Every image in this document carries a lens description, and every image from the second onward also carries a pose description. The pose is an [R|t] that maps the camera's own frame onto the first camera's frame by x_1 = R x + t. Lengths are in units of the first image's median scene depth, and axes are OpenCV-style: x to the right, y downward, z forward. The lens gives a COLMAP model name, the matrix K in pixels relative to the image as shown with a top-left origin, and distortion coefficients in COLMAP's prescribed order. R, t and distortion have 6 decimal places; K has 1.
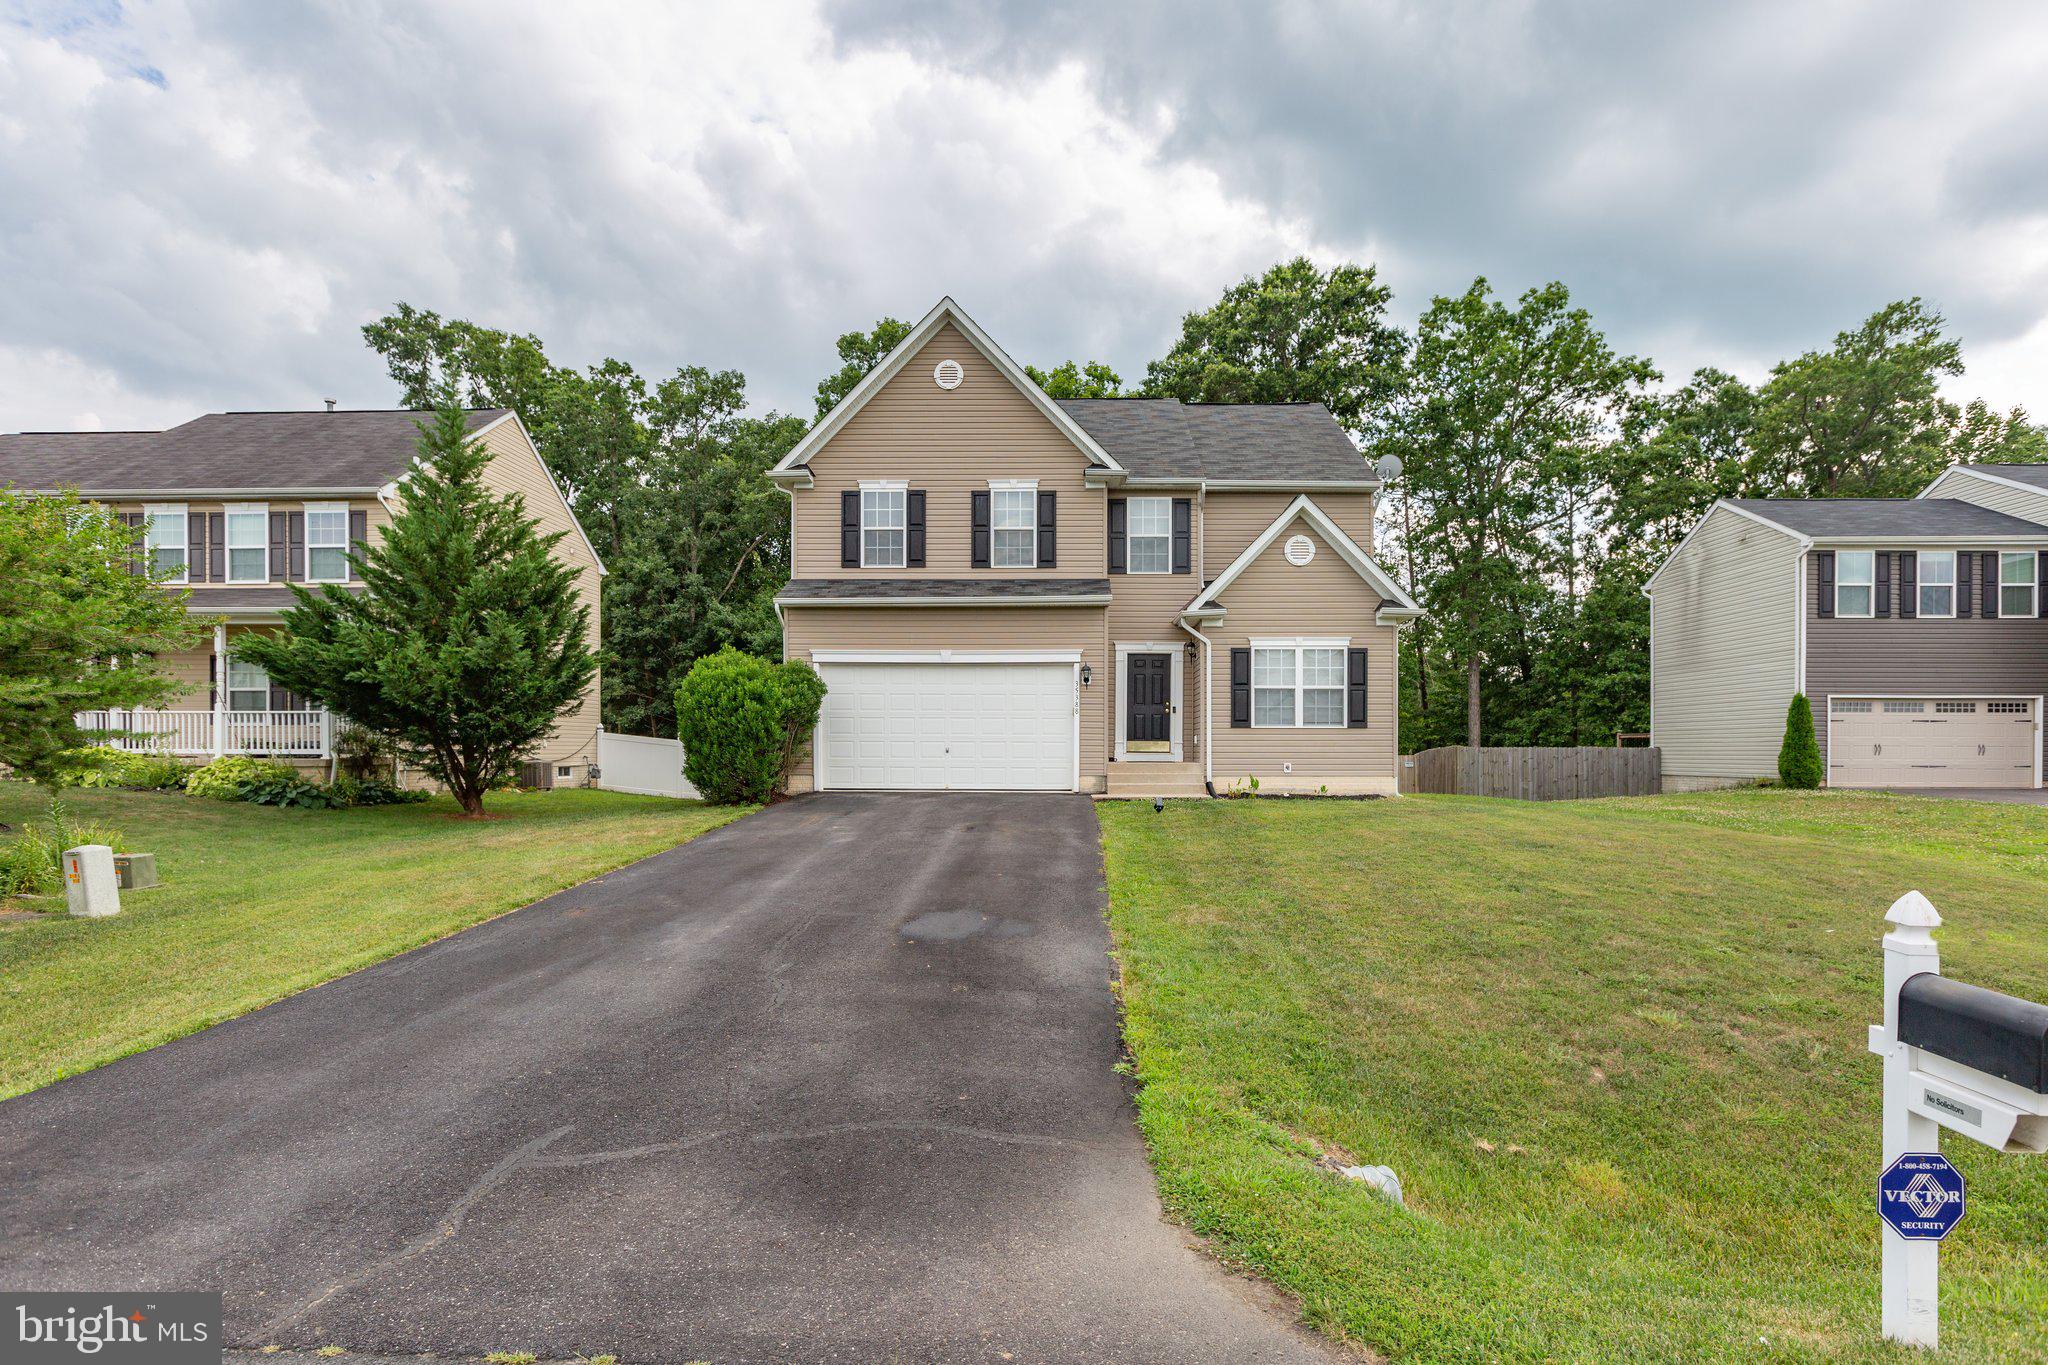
lens RADIAL K [[1017.4, 0, 1023.8], [0, 1017.4, 749.5], [0, 0, 1]] dist [-0.002843, -0.001176]
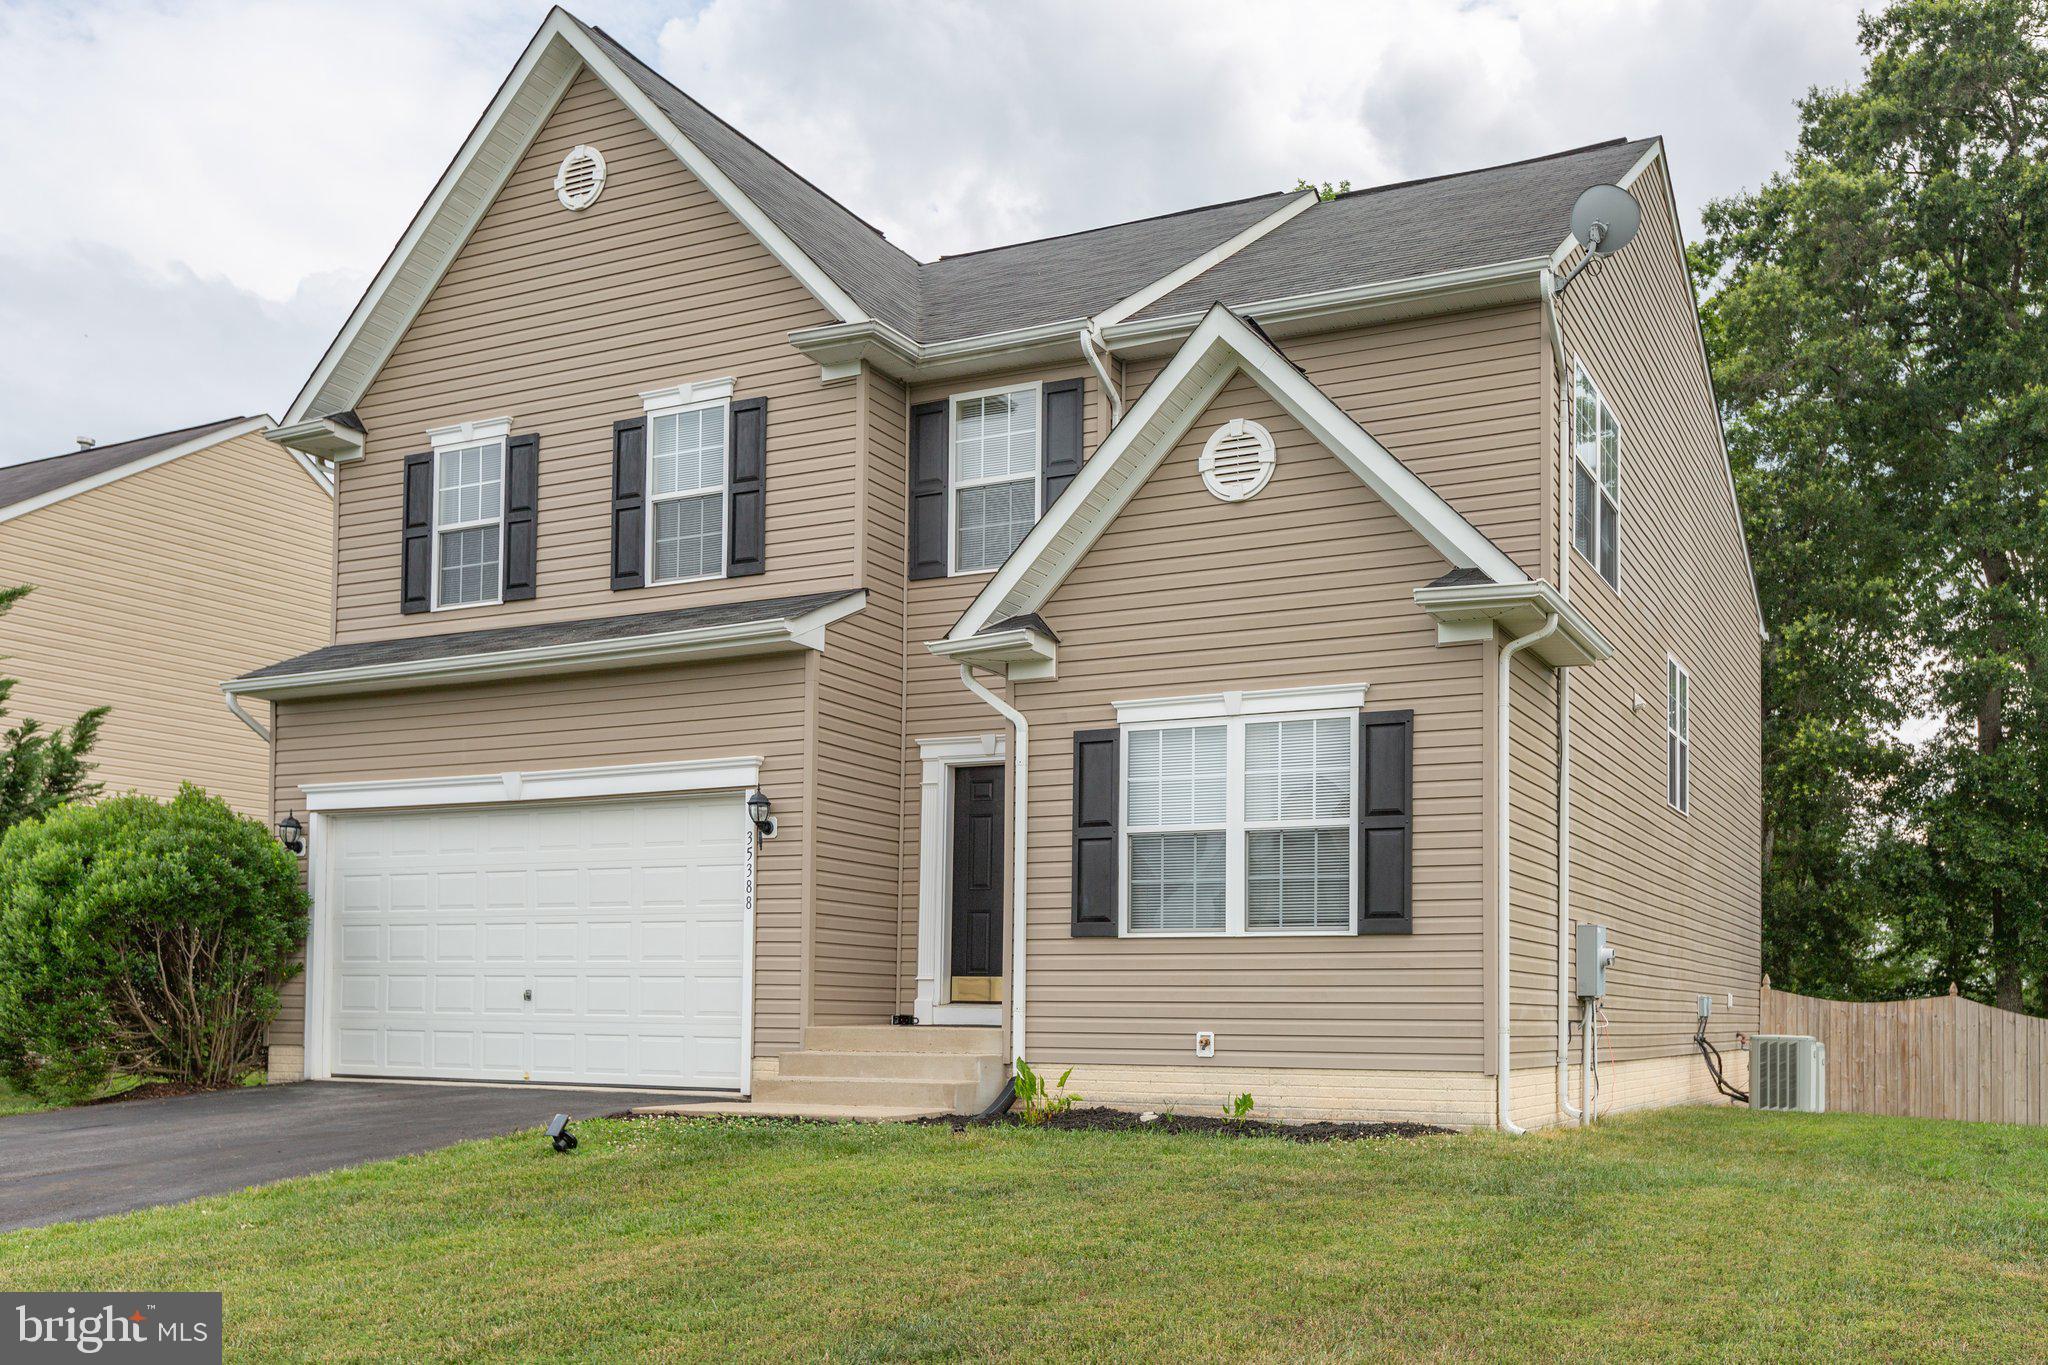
lens RADIAL K [[1702.5, 0, 1163.1], [0, 1702.5, 968.1], [0, 0, 1]] dist [0.009024, -0.012061]
pose [[0.923890, -0.002896, -0.382647, 0.463809], [-0.007551, 0.999639, -0.025798, 0.006320], [0.382583, 0.026724, 0.923534, 0.397935]]
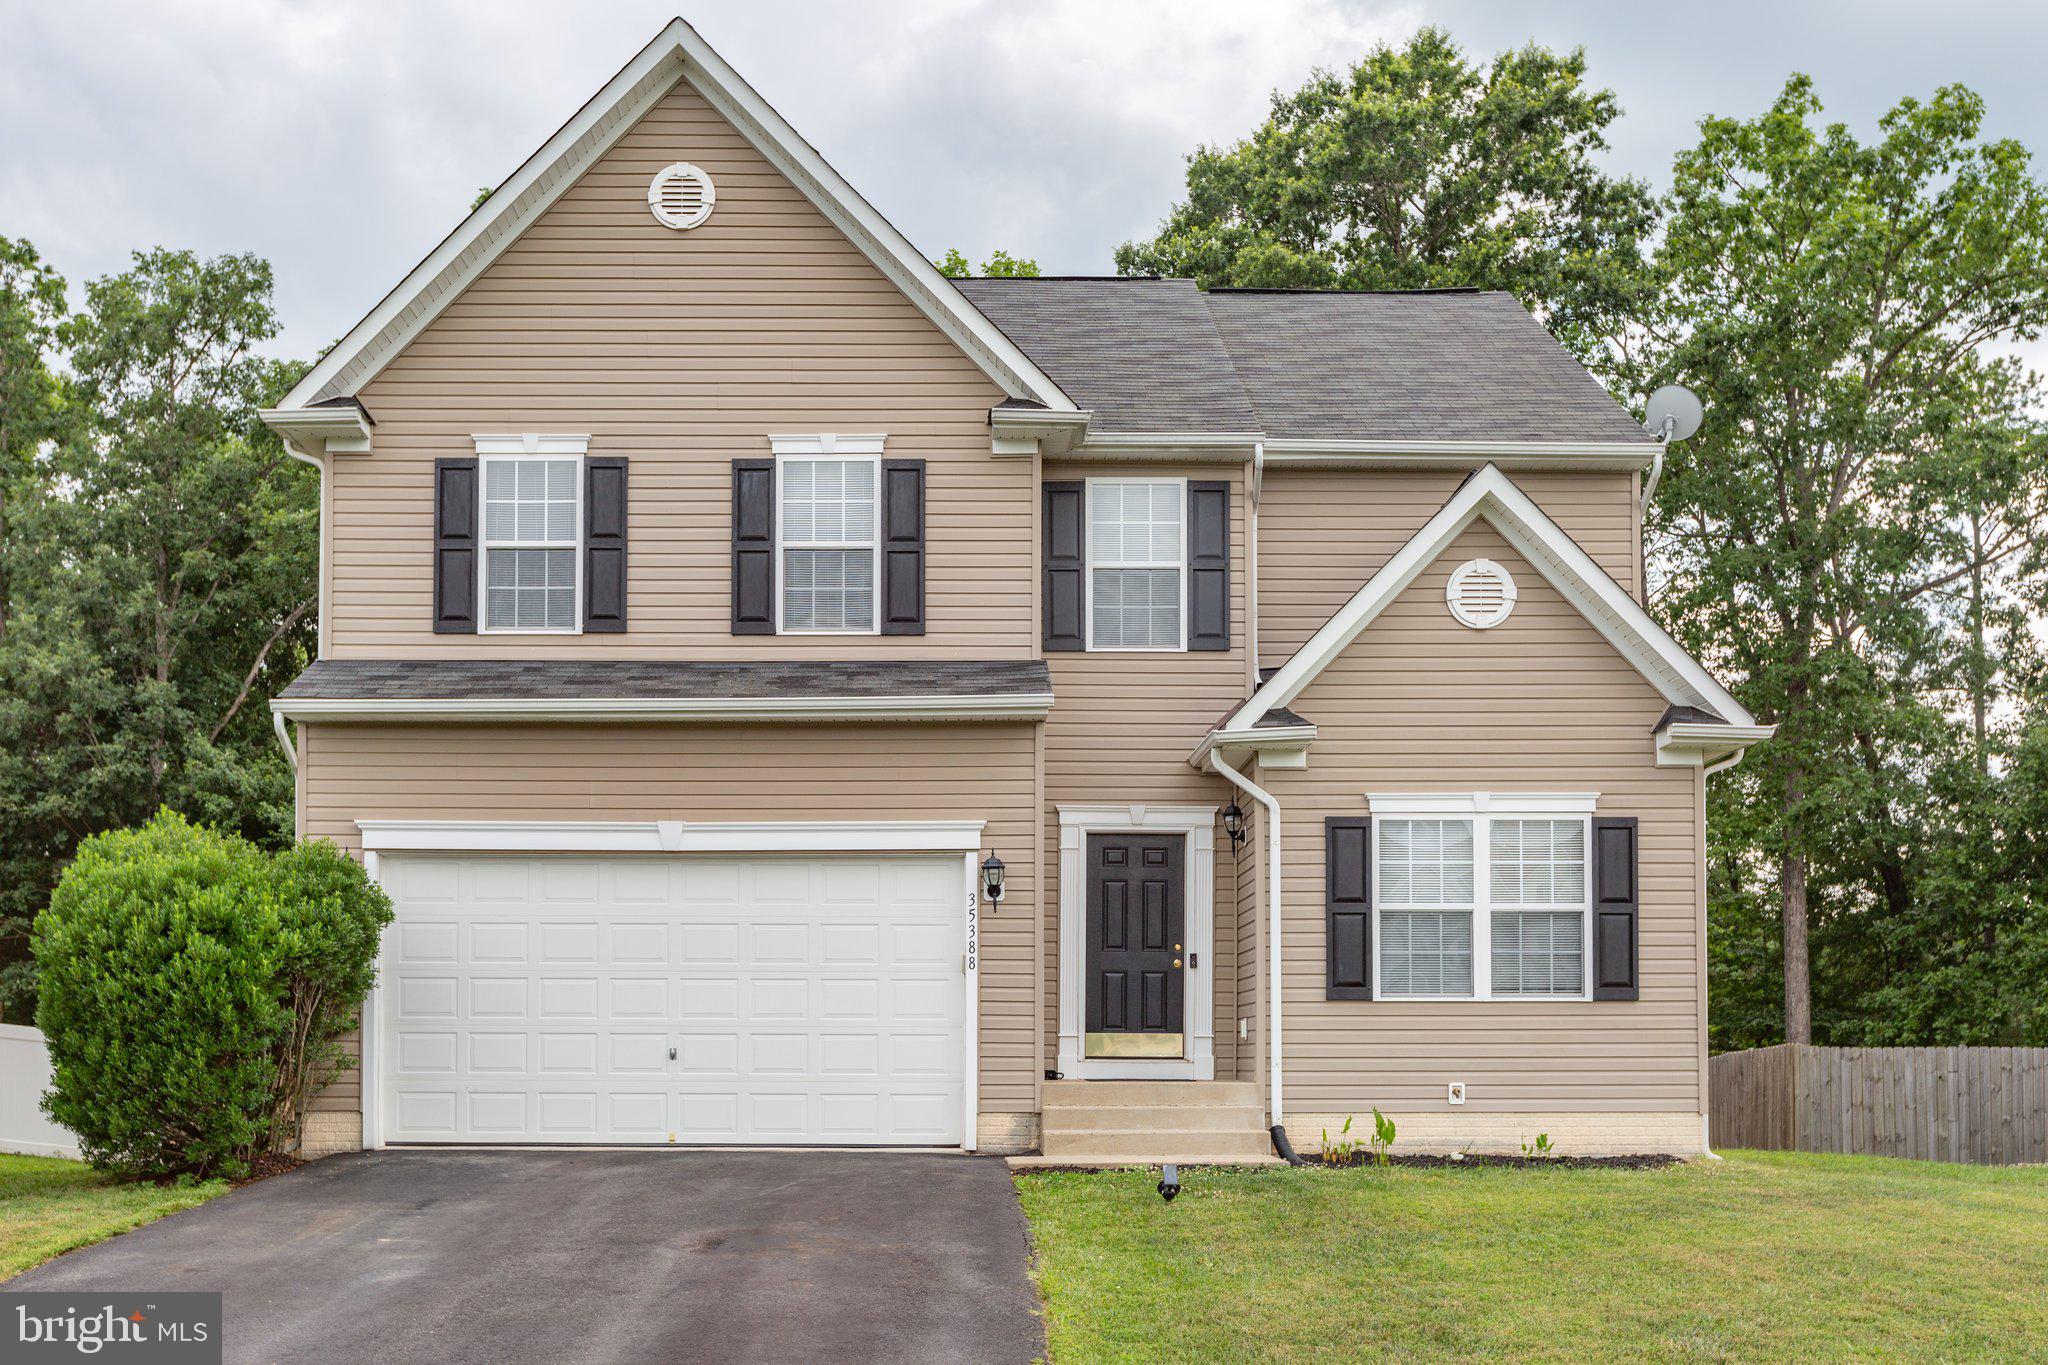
lens RADIAL K [[2016.4, 0, 901.8], [0, 2016.4, 1007.3], [0, 0, 1]] dist [-0.003553, 0.000000]
pose [[0.999798, 0.000272, 0.020082, 0.004505], [0.000175, 0.999752, -0.022254, 0.000570], [-0.020083, 0.022253, 0.999551, 0.136471]]
